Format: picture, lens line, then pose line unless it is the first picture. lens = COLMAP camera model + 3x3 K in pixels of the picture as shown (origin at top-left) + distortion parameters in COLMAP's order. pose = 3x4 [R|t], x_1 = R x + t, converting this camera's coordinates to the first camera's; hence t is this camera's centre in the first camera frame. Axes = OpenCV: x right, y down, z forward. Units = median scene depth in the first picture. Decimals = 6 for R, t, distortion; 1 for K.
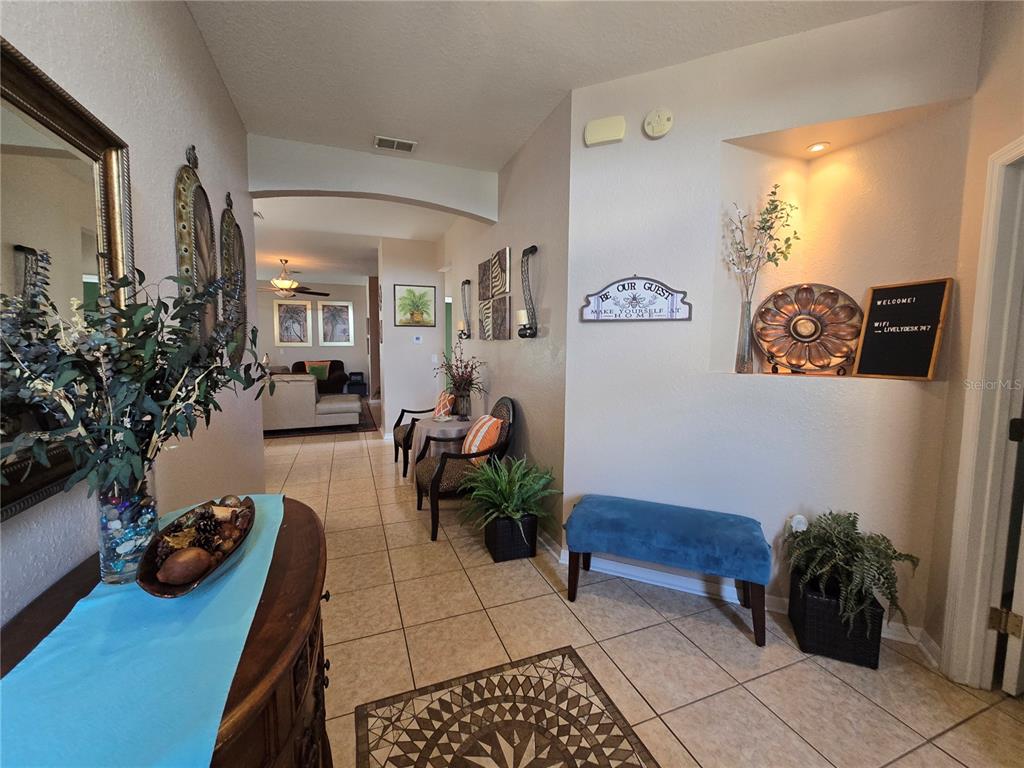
lens RADIAL K [[421.7, 0, 508.5], [0, 421.7, 376.8], [0, 0, 1]] dist [-0.002682, 0.001288]
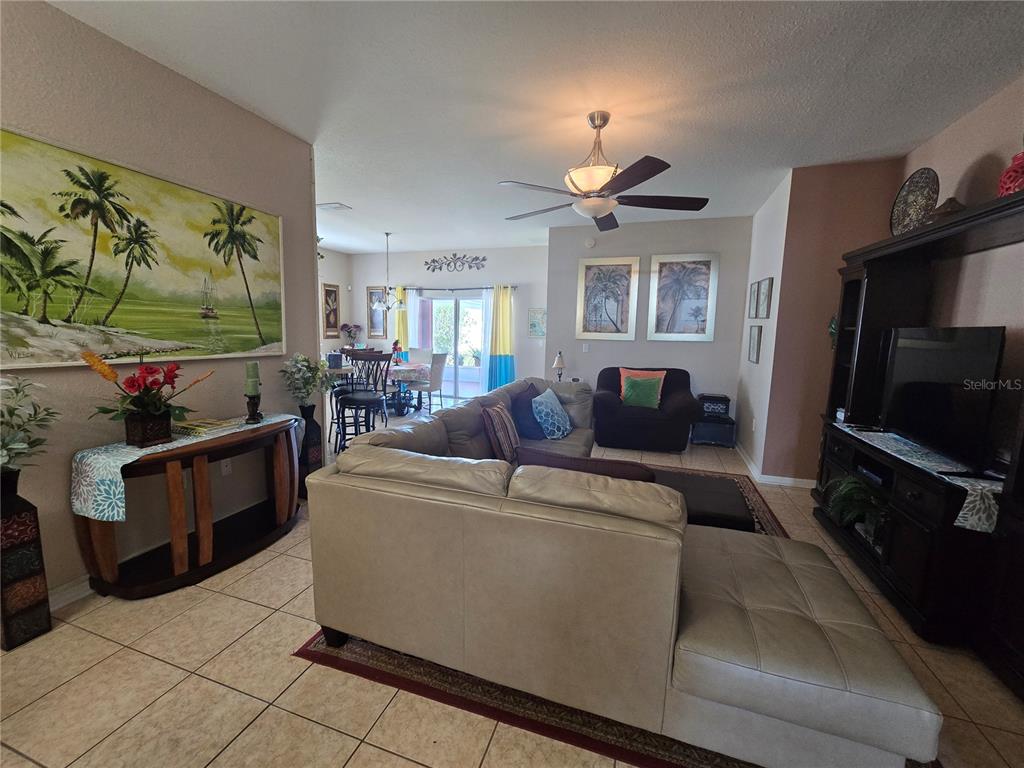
lens RADIAL K [[421.7, 0, 508.2], [0, 421.7, 381.9], [0, 0, 1]] dist [-0.002682, 0.001288]
pose [[0.768400, 0.096329, -0.632678, -0.242944], [-0.071547, 0.995340, 0.064652, -0.042775], [0.635958, -0.004412, 0.771711, 0.477853]]
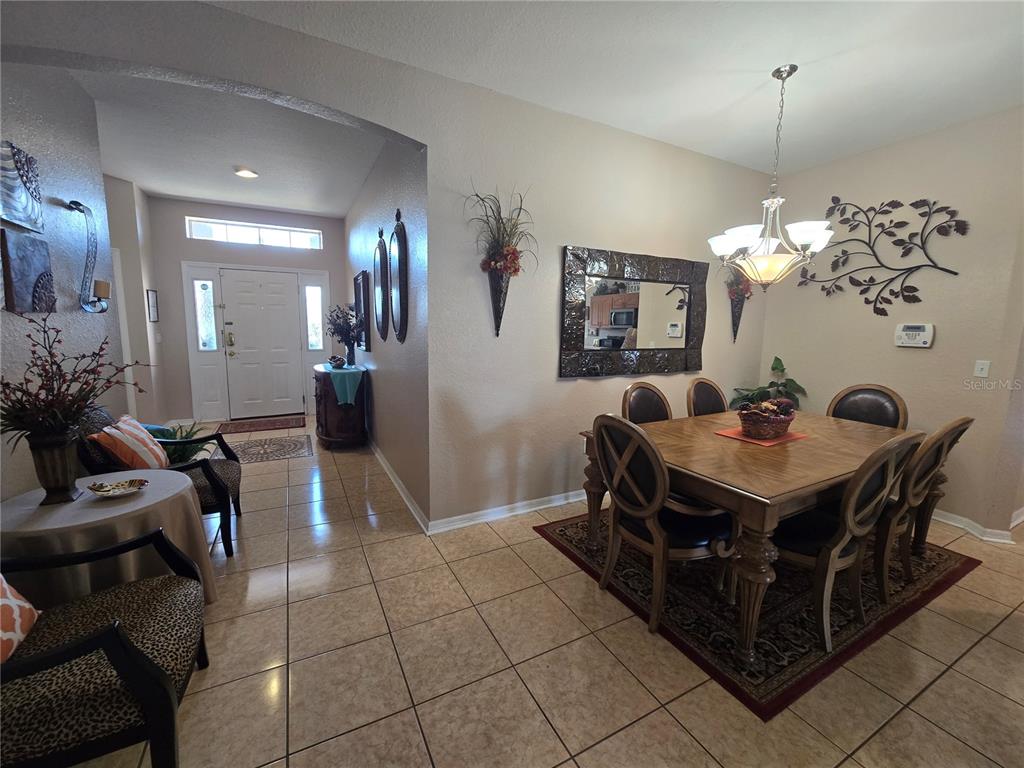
lens RADIAL K [[421.7, 0, 507.1], [0, 421.7, 386.0], [0, 0, 1]] dist [-0.002682, 0.001288]
pose [[-0.993554, -0.003848, -0.113296, -0.203251], [-0.029335, 0.974109, 0.224166, -0.047450], [0.109500, 0.226044, -0.967943, 0.574433]]
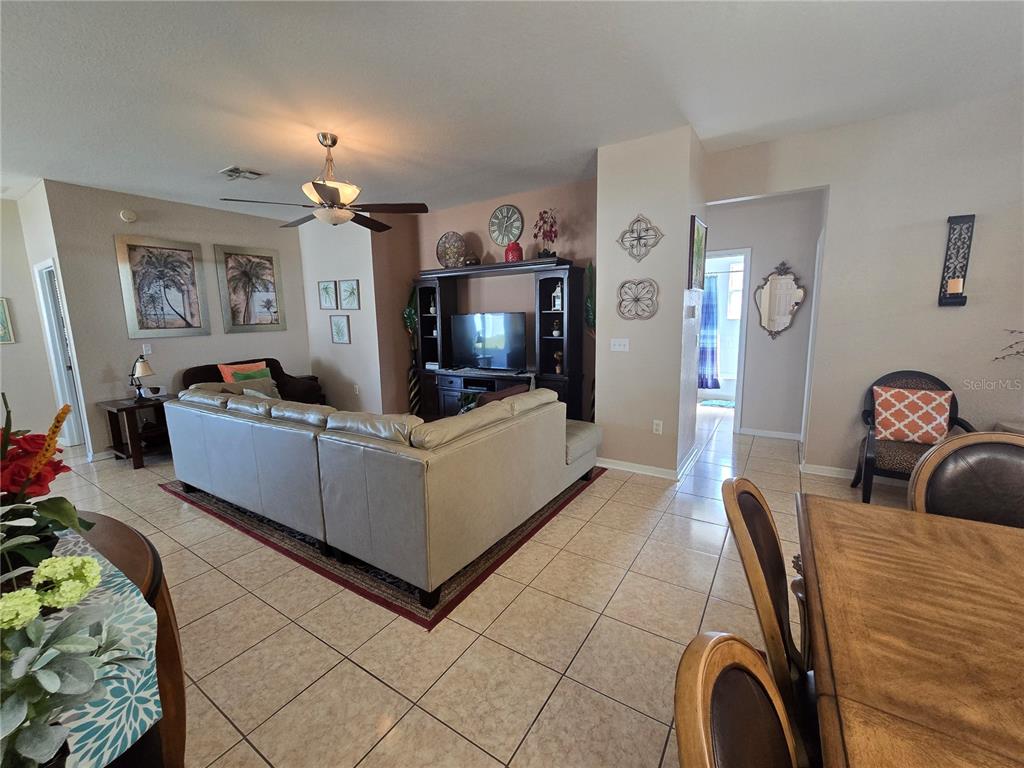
lens RADIAL K [[421.7, 0, 505.5], [0, 421.7, 380.6], [0, 0, 1]] dist [-0.002682, 0.001288]
pose [[0.813771, -0.110319, 0.570619, -0.483276], [0.072988, 0.993445, 0.087975, -0.036652], [-0.576584, -0.029943, 0.816489, 0.384795]]
